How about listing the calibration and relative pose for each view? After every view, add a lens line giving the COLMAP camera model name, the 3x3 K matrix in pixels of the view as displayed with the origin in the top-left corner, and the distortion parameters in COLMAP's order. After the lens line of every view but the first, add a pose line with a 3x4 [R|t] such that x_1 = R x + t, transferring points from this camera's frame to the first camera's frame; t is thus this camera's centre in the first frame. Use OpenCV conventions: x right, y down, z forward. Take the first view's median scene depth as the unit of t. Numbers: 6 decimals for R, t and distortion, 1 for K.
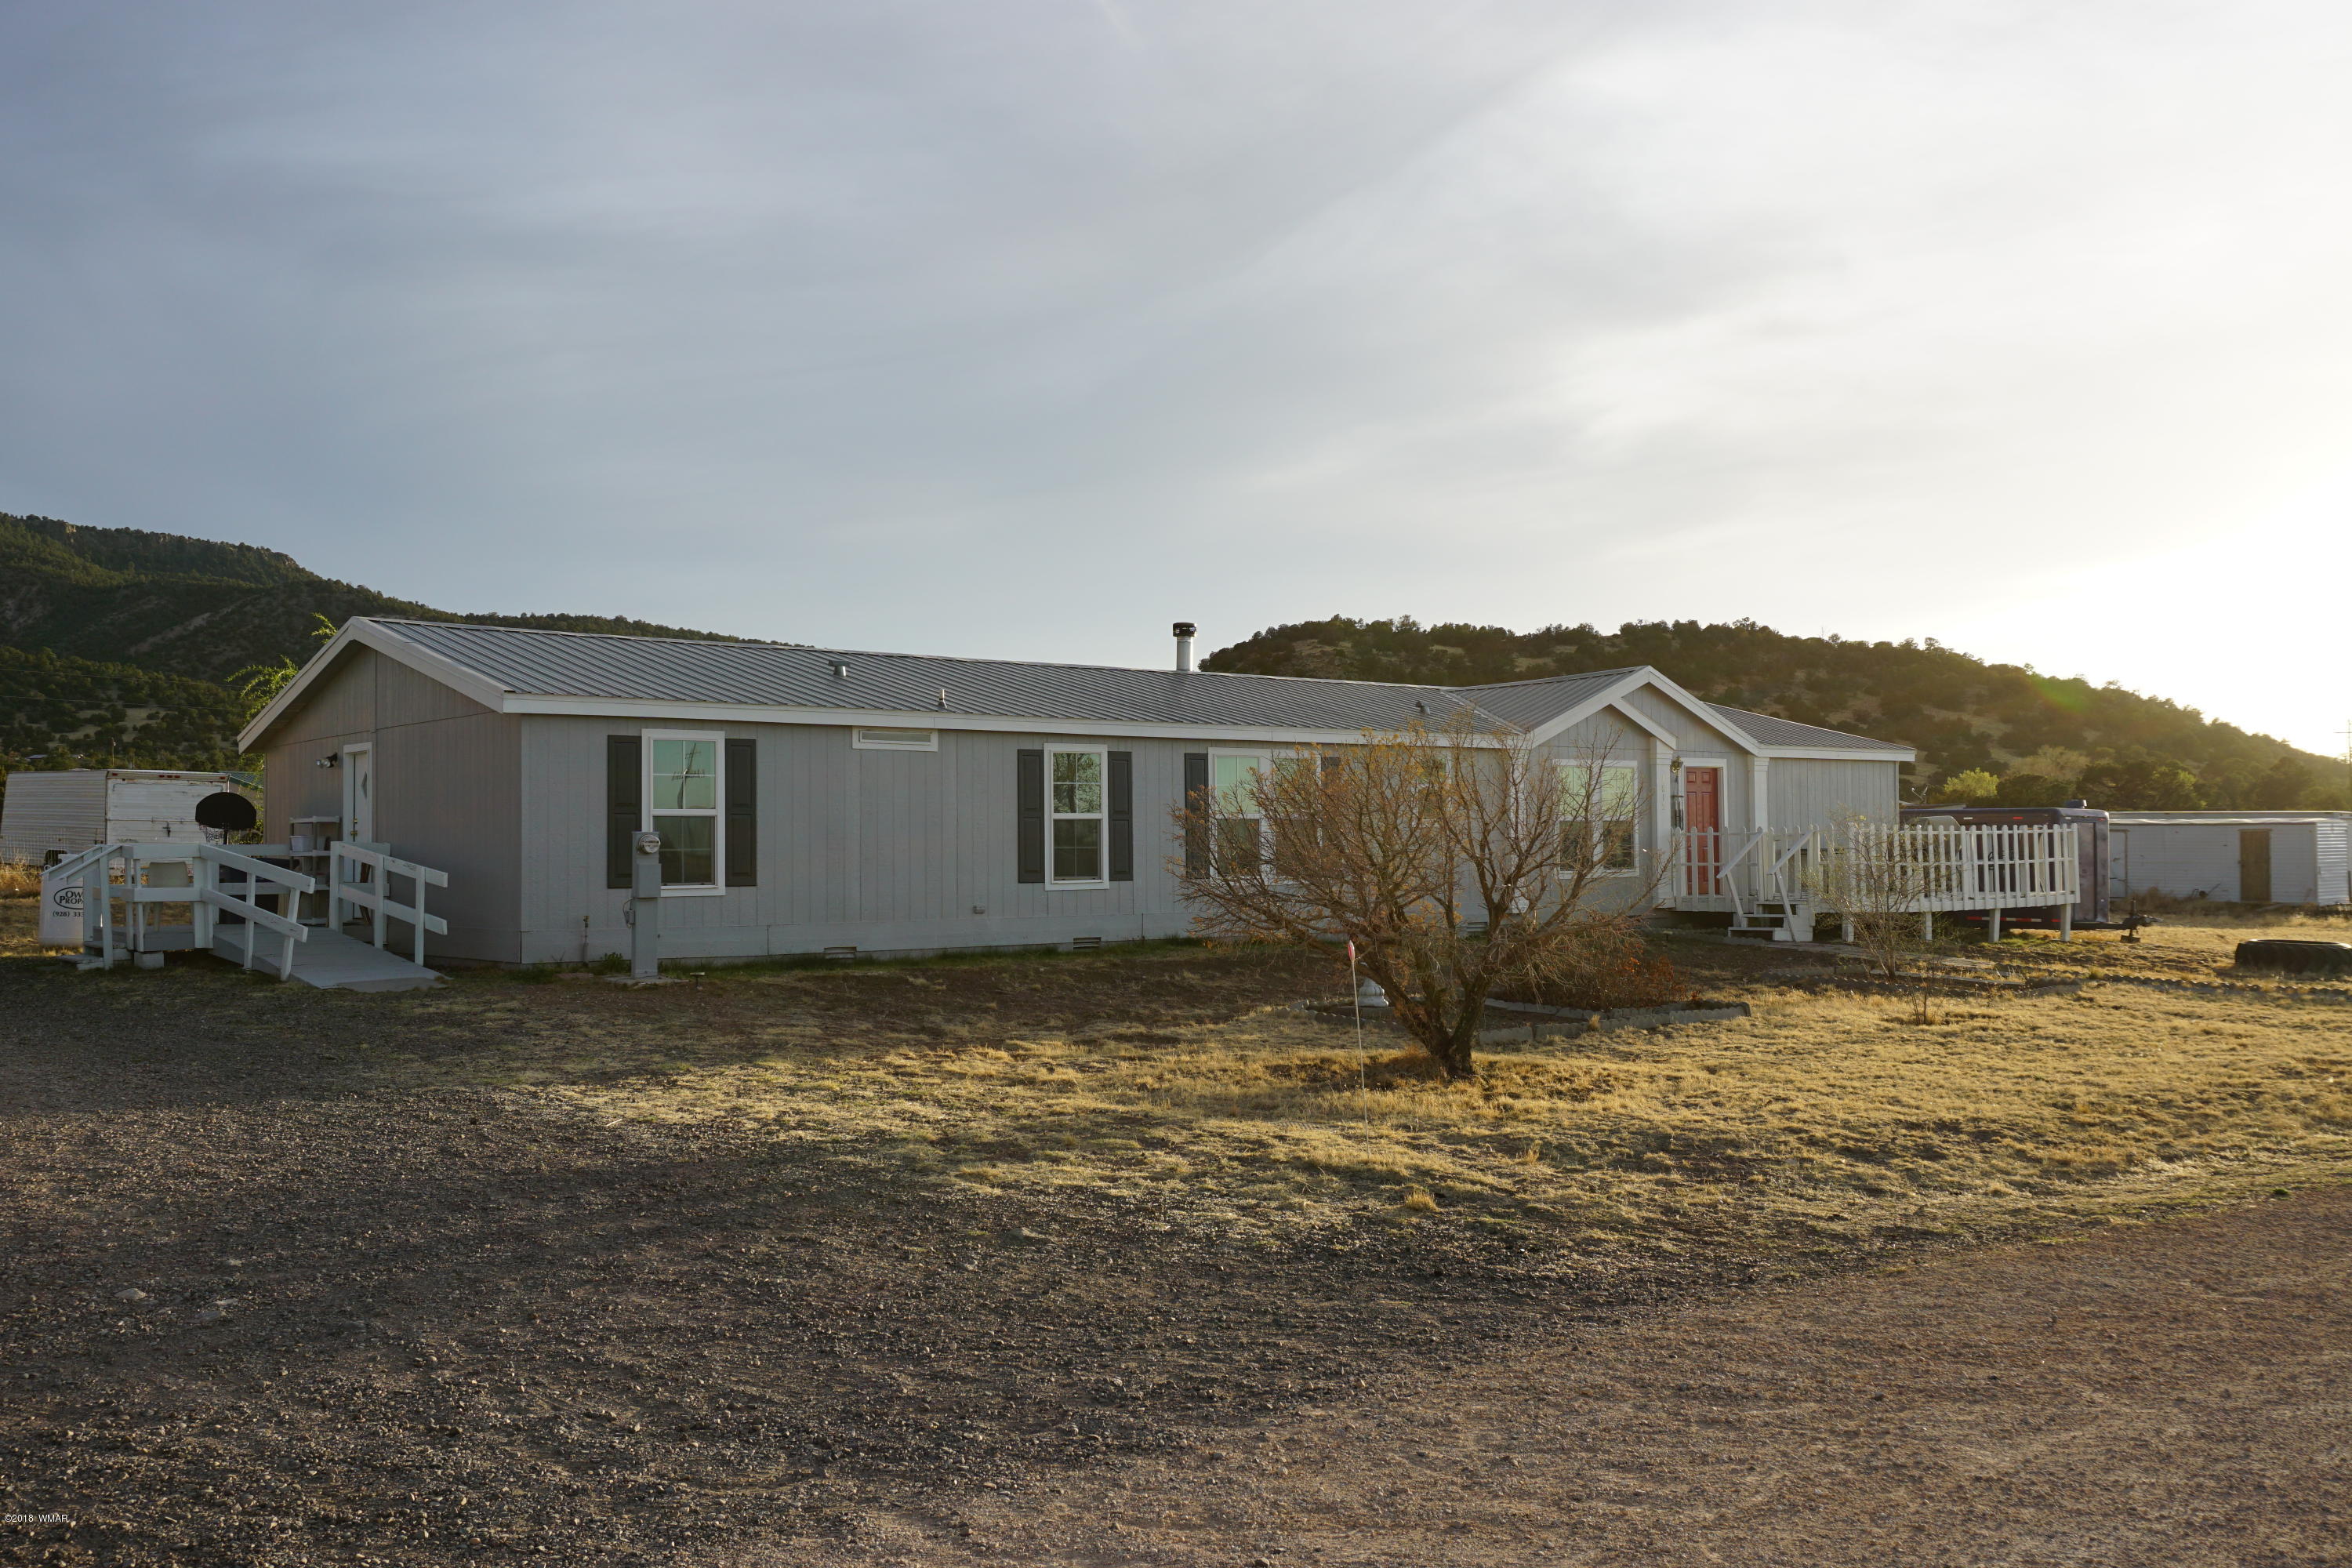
lens RADIAL K [[2265.4, 0, 1188.6], [0, 2265.4, 779.6], [0, 0, 1]] dist [-0.011253, 0.000000]
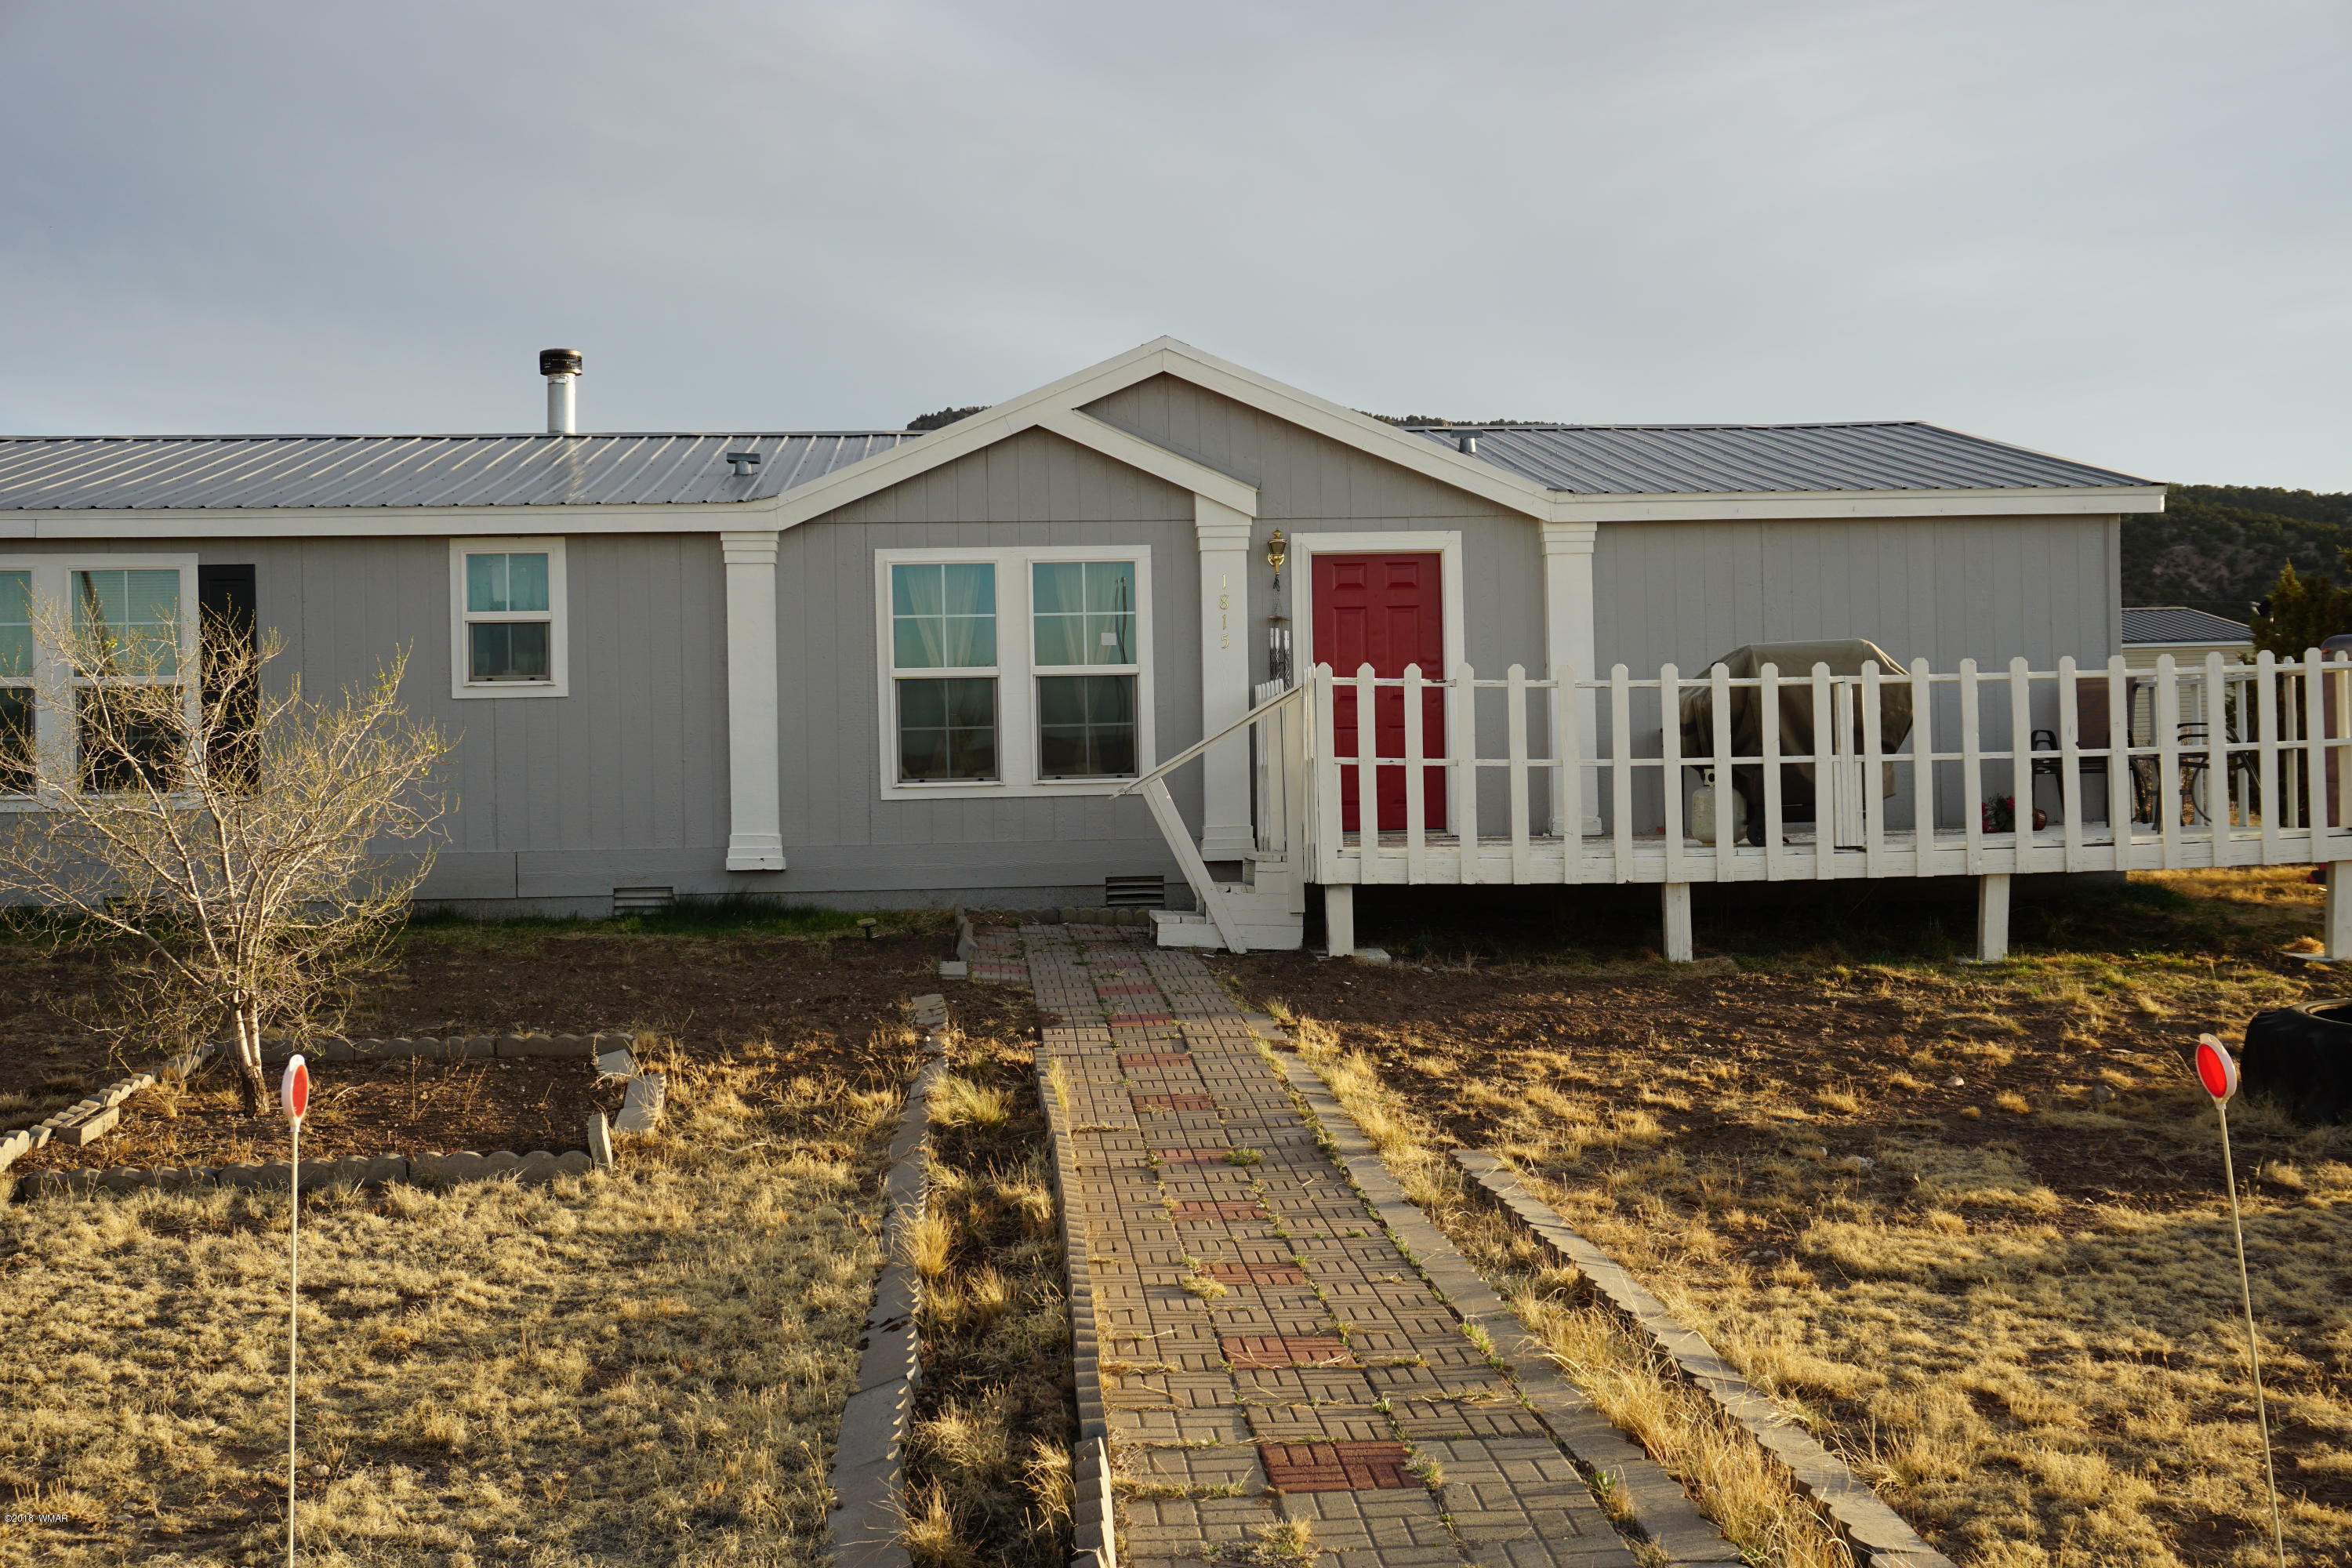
lens RADIAL K [[2501.5, 0, 1130.2], [0, 2501.5, 810.2], [0, 0, 1]] dist [0.052171, 0.000000]
pose [[0.812622, 0.007400, -0.582745, 0.470225], [0.027985, 0.998270, 0.051701, 0.018562], [0.582119, -0.058322, 0.811009, 0.538408]]
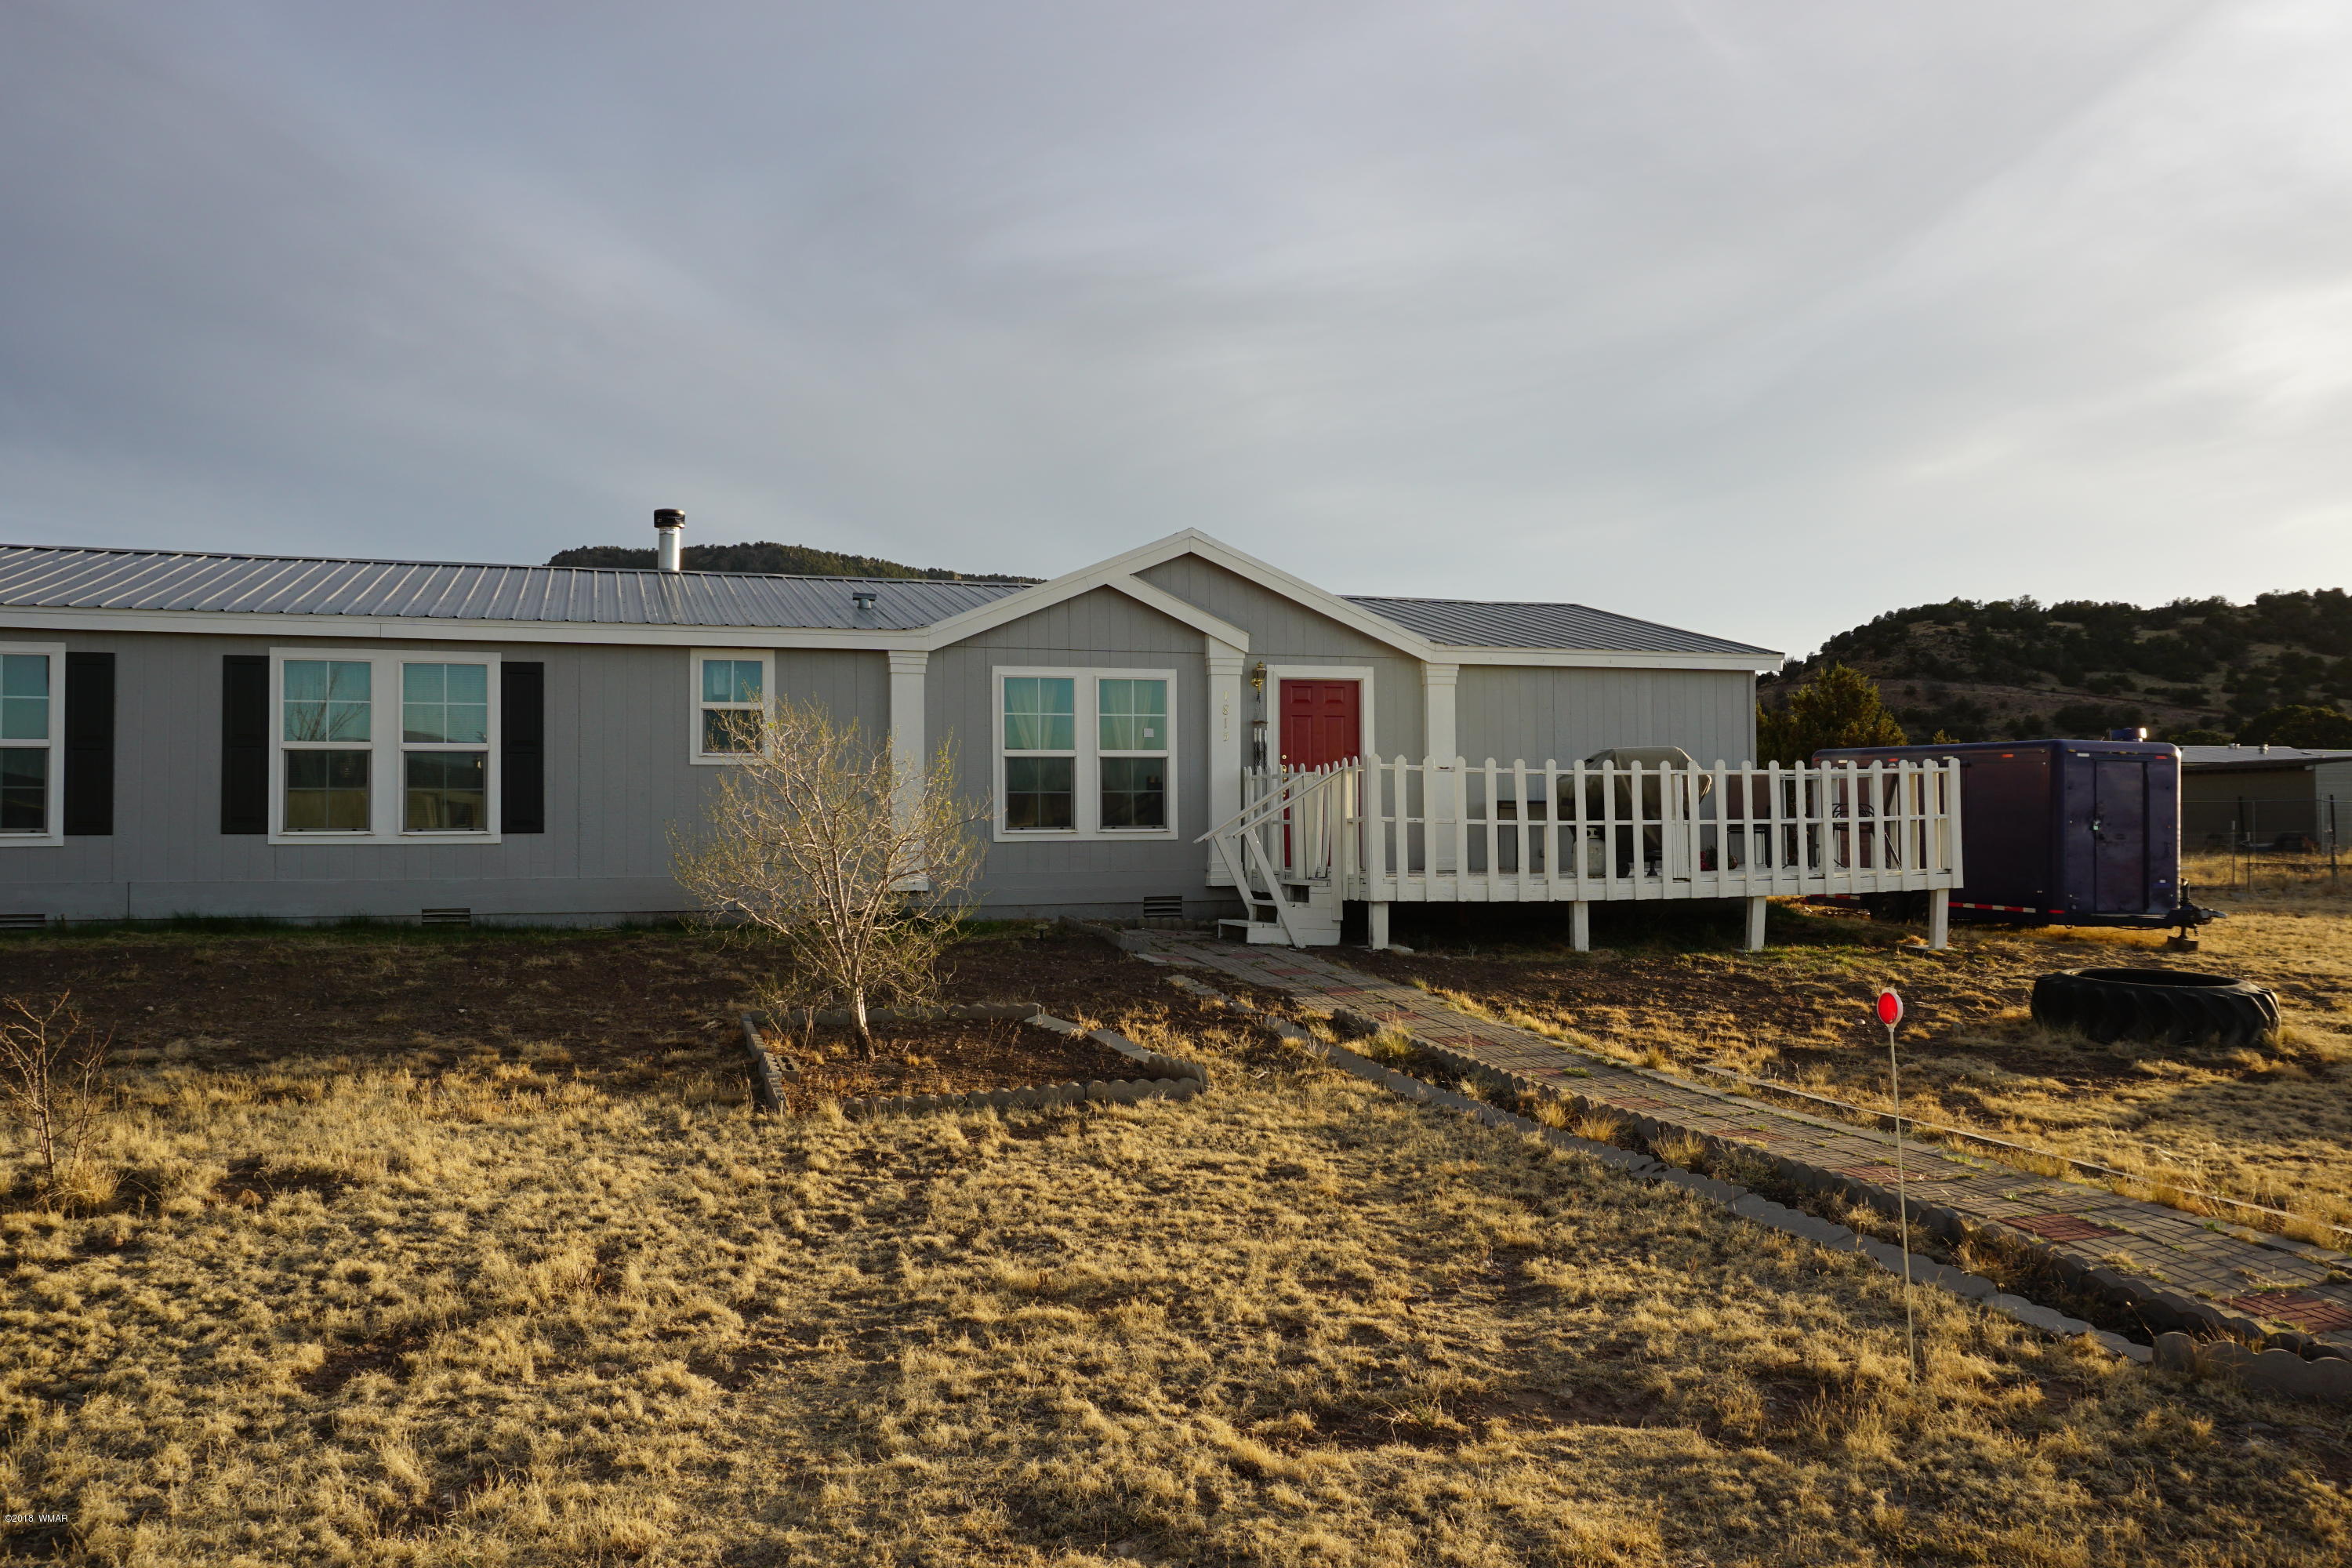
lens RADIAL K [[1832.2, 0, 1151.0], [0, 1832.2, 793.3], [0, 0, 1]] dist [0.009978, 0.006011]
pose [[0.929210, 0.002212, -0.369546, 0.373254], [0.005535, 0.999787, 0.019902, 0.017053], [0.369511, -0.020539, 0.928999, 0.451895]]
